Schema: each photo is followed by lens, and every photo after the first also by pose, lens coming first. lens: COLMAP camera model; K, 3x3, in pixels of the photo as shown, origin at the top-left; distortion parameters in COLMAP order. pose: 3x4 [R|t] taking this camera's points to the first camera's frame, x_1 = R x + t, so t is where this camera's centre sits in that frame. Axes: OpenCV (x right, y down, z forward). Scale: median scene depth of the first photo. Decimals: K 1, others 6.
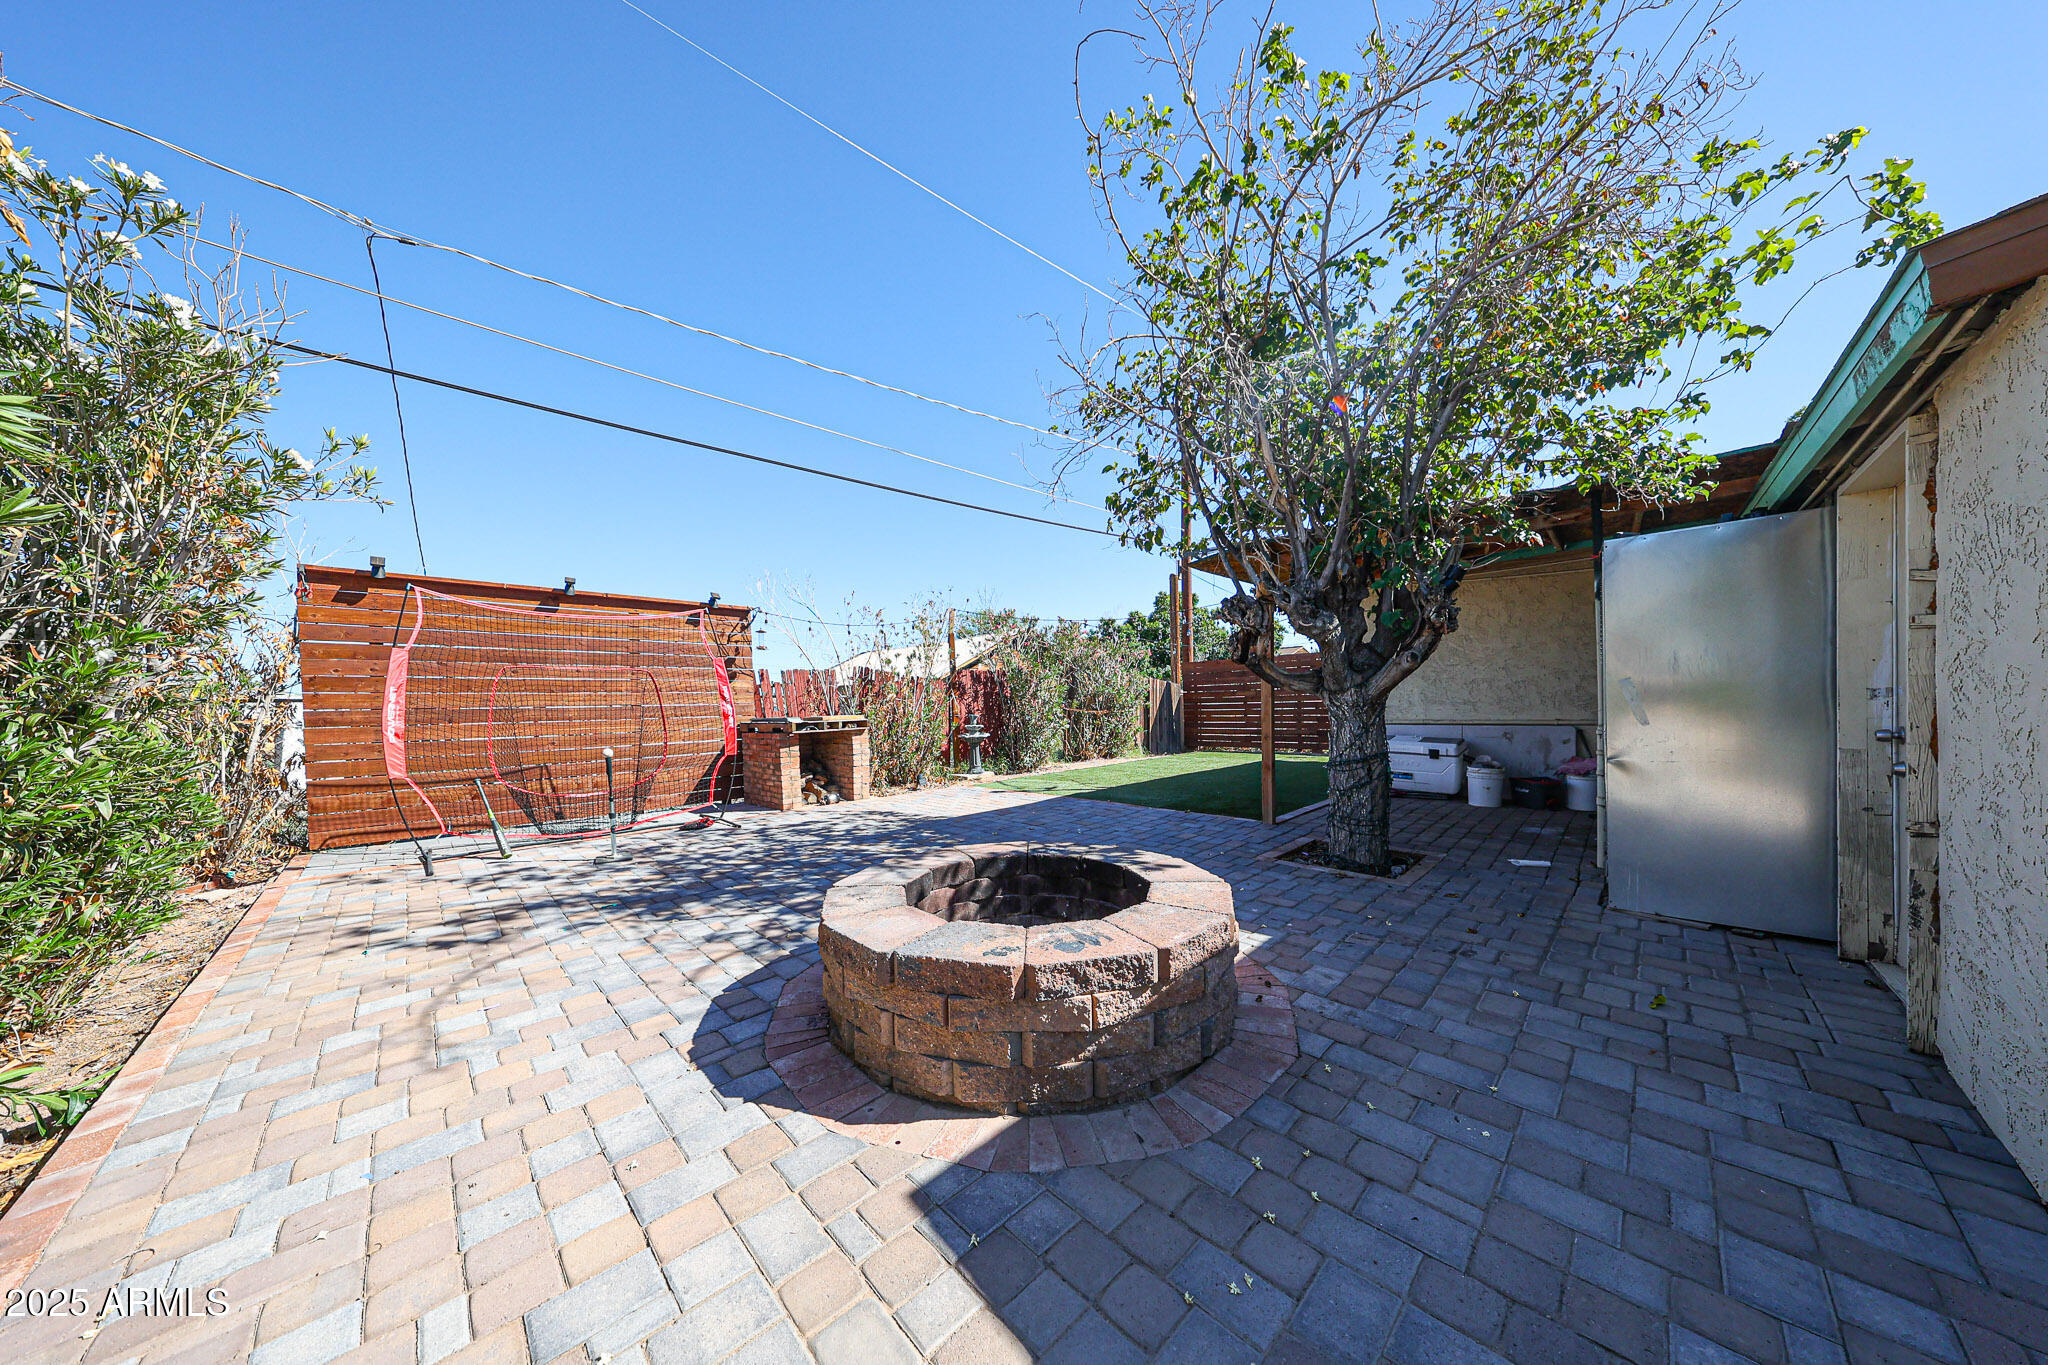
lens RADIAL K [[622.3, 0, 1012.2], [0, 622.3, 711.0], [0, 0, 1]] dist [0.000001, 0.000014]
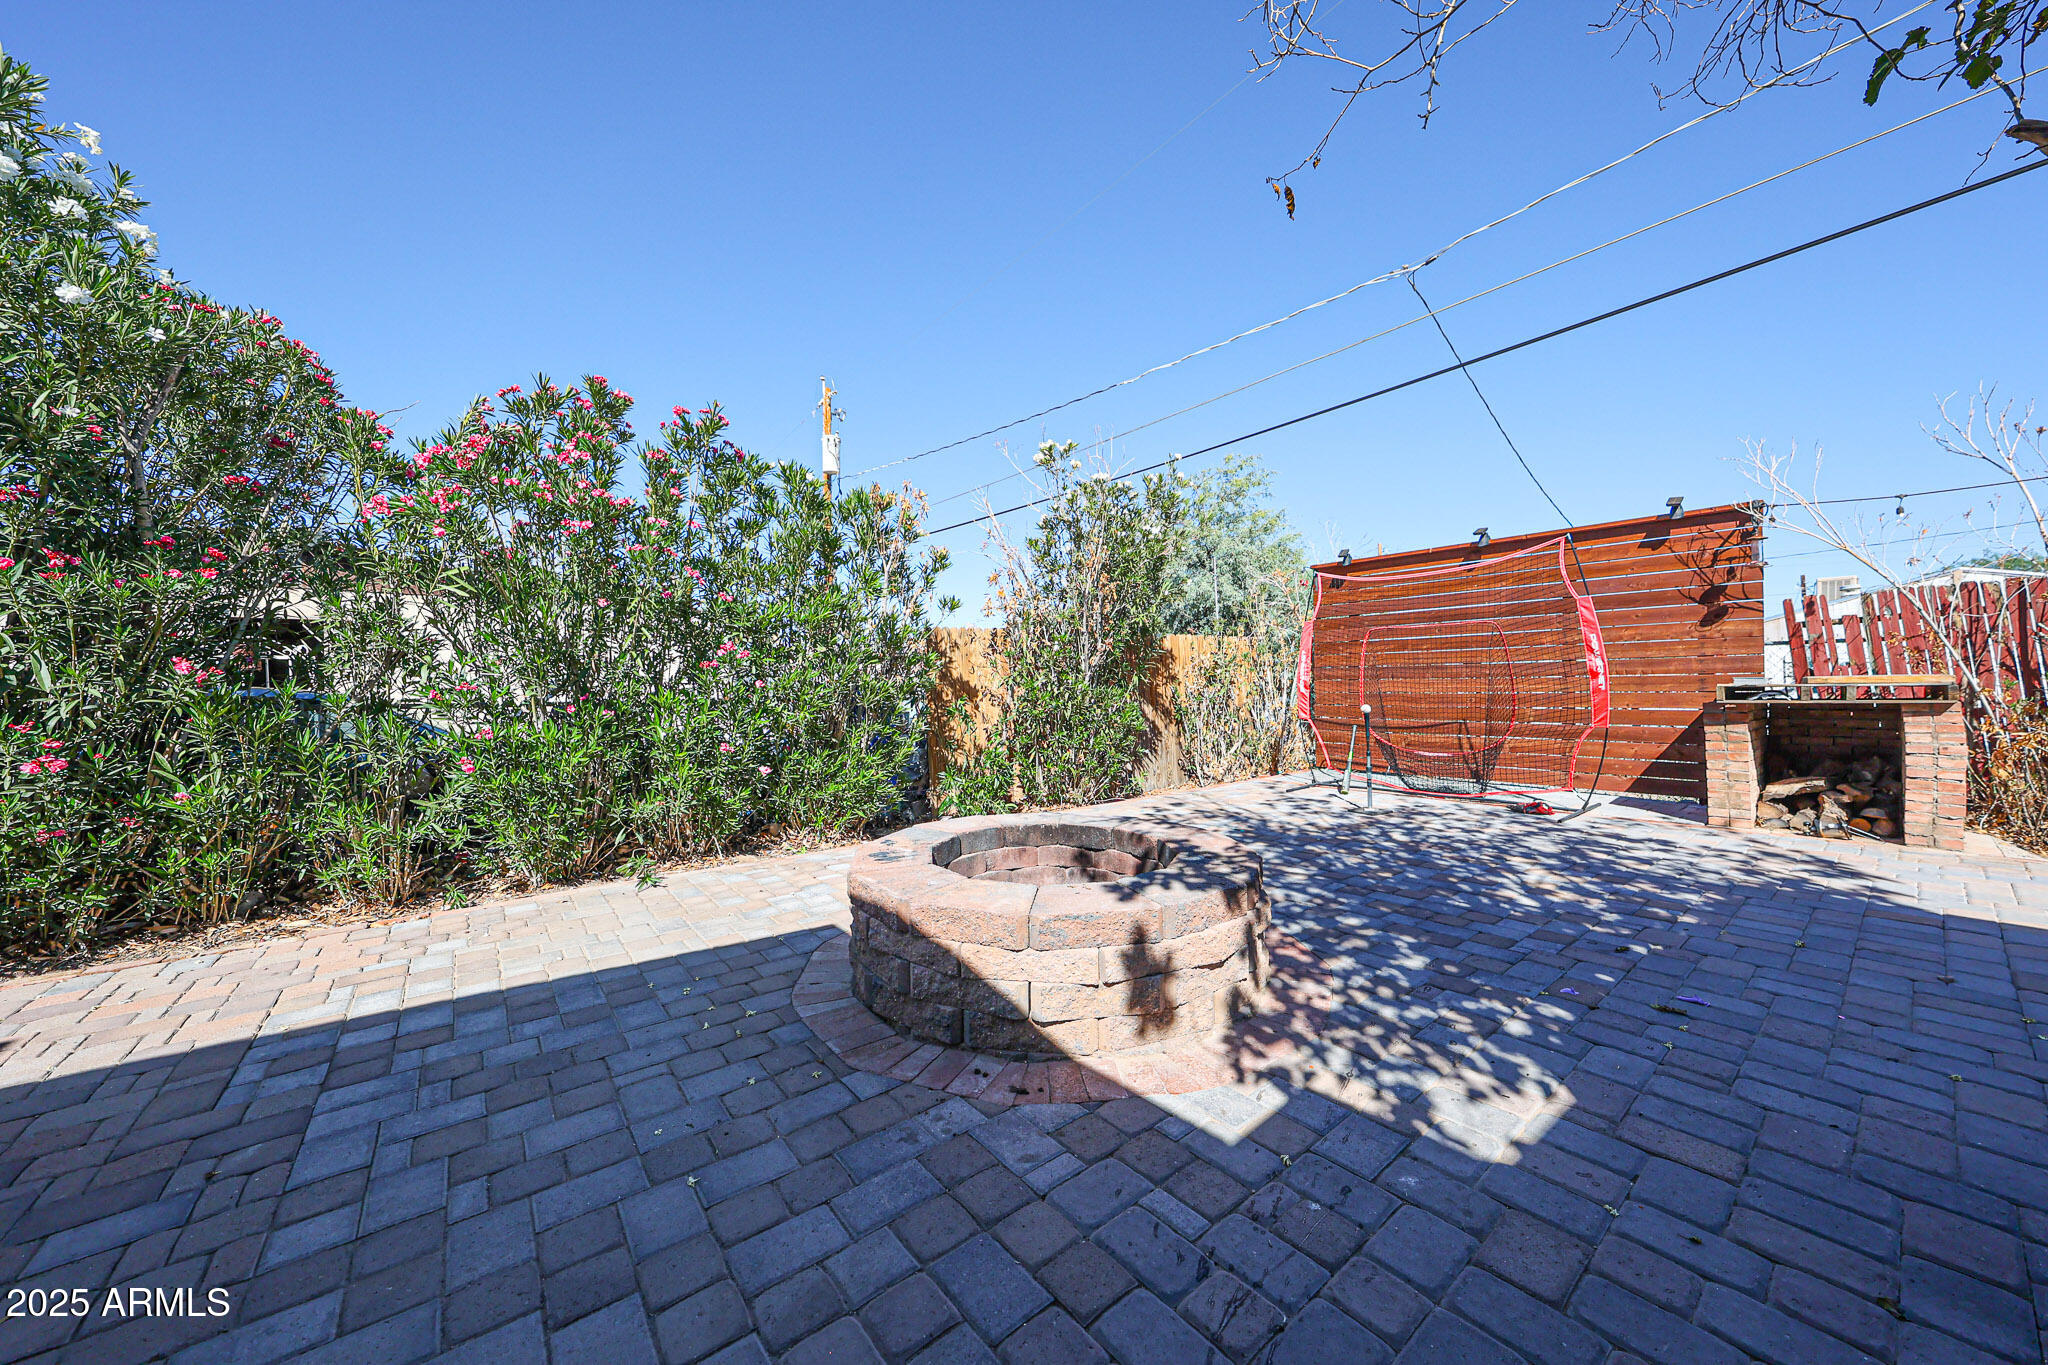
lens RADIAL K [[696.0, 0, 1024.0], [0, 696.0, 682.5], [0, 0, 1]] dist [-0.000045, -0.000112]
pose [[-0.084041, 0.021460, -0.996231, 0.553332], [0.006026, 0.999761, 0.021028, -0.004257], [0.996444, -0.004237, -0.084151, 0.520247]]
